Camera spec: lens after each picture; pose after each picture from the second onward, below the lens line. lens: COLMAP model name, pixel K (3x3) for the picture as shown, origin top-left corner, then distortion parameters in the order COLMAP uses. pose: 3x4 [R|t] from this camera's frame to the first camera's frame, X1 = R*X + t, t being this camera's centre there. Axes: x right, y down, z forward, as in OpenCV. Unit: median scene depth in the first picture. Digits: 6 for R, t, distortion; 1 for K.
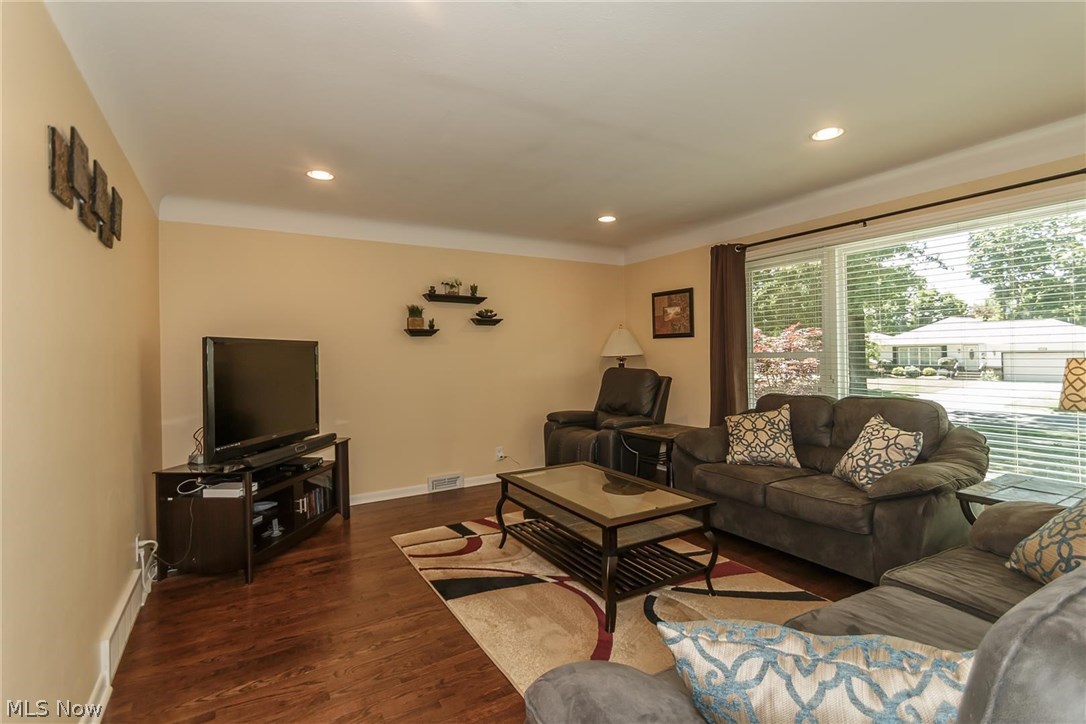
lens RADIAL K [[506.8, 0, 544.1], [0, 506.8, 357.8], [0, 0, 1]] dist [0.000888, 0.000282]
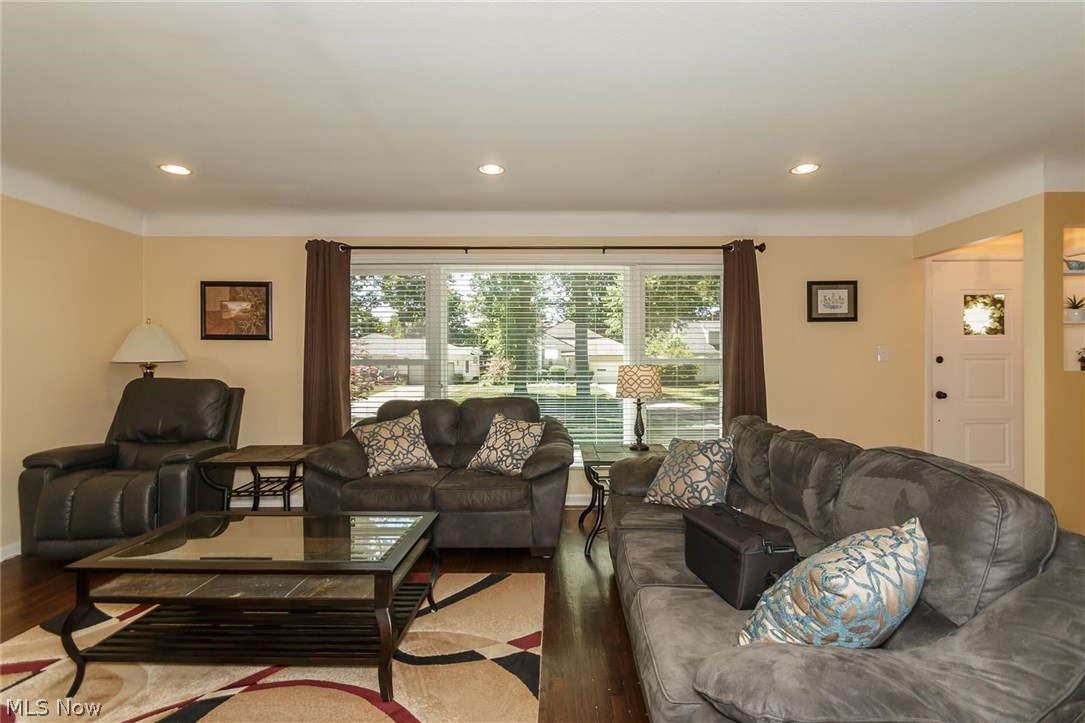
lens RADIAL K [[513.5, 0, 545.6], [0, 513.5, 365.8], [0, 0, 1]] dist [0.001119, -0.000008]
pose [[0.518605, 0.004560, 0.855002, -0.286130], [-0.002260, 0.999990, -0.003963, 0.005307], [-0.855011, 0.000123, 0.518610, 0.230028]]
